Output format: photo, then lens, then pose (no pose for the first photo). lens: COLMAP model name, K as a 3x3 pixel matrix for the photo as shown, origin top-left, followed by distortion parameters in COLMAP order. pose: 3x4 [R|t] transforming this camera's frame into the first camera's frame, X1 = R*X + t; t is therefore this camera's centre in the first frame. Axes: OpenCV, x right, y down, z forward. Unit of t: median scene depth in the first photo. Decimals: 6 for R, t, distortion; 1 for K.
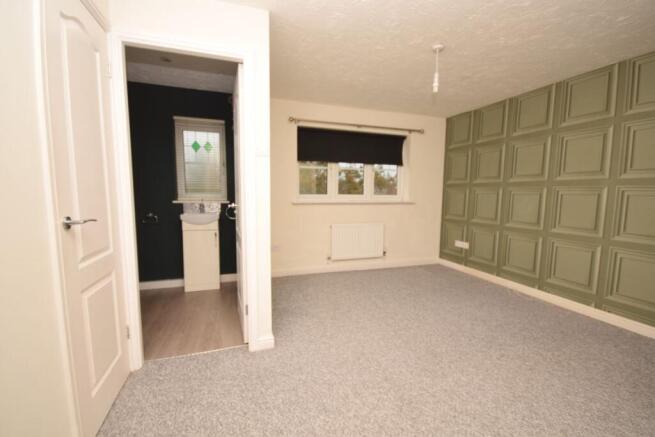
lens RADIAL K [[287.9, 0, 326.6], [0, 287.9, 223.2], [0, 0, 1]] dist [0.000036, -0.007451]
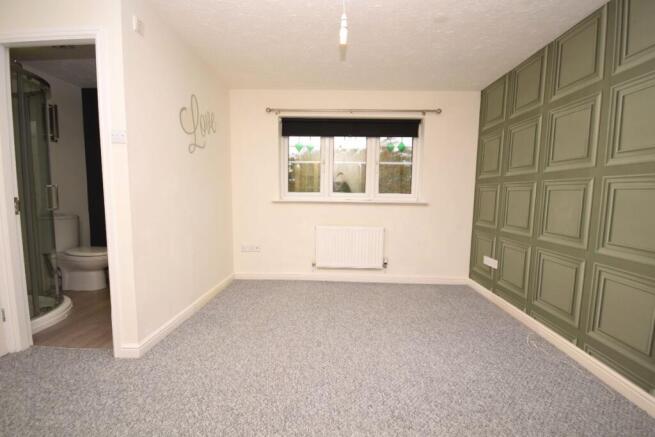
lens RADIAL K [[287.9, 0, 328.1], [0, 287.9, 222.1], [0, 0, 1]] dist [0.000036, -0.007451]
pose [[0.936996, 0.038071, -0.347260, 0.426615], [-0.042497, 0.999083, -0.005135, -0.006457], [0.346746, 0.019569, 0.937755, 0.231466]]
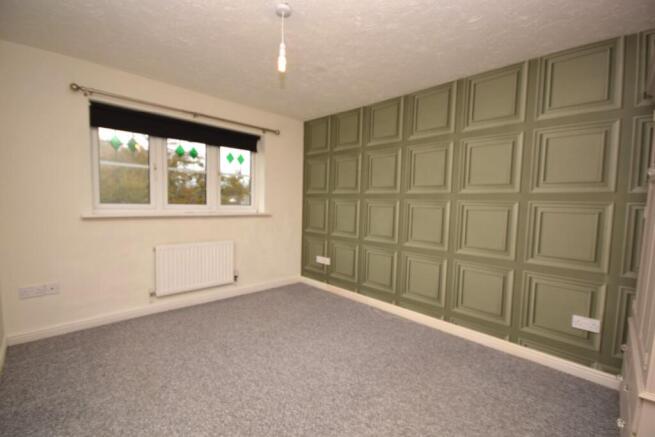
lens RADIAL K [[287.9, 0, 329.8], [0, 287.9, 222.0], [0, 0, 1]] dist [0.000036, -0.007451]
pose [[0.897325, -0.015497, 0.441098, 0.110189], [0.029153, 0.999282, -0.024199, -0.031503], [-0.440406, 0.034573, 0.897133, 0.209275]]
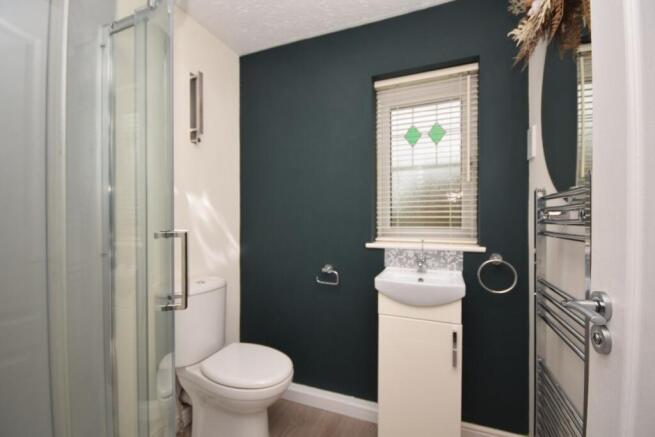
lens RADIAL K [[287.9, 0, 332.7], [0, 287.9, 220.5], [0, 0, 1]] dist [0.000036, -0.007451]
pose [[0.773278, -0.009955, -0.633989, -0.263805], [-0.057947, 0.994583, -0.086296, -0.071741], [0.631413, 0.103468, 0.768512, 0.581123]]
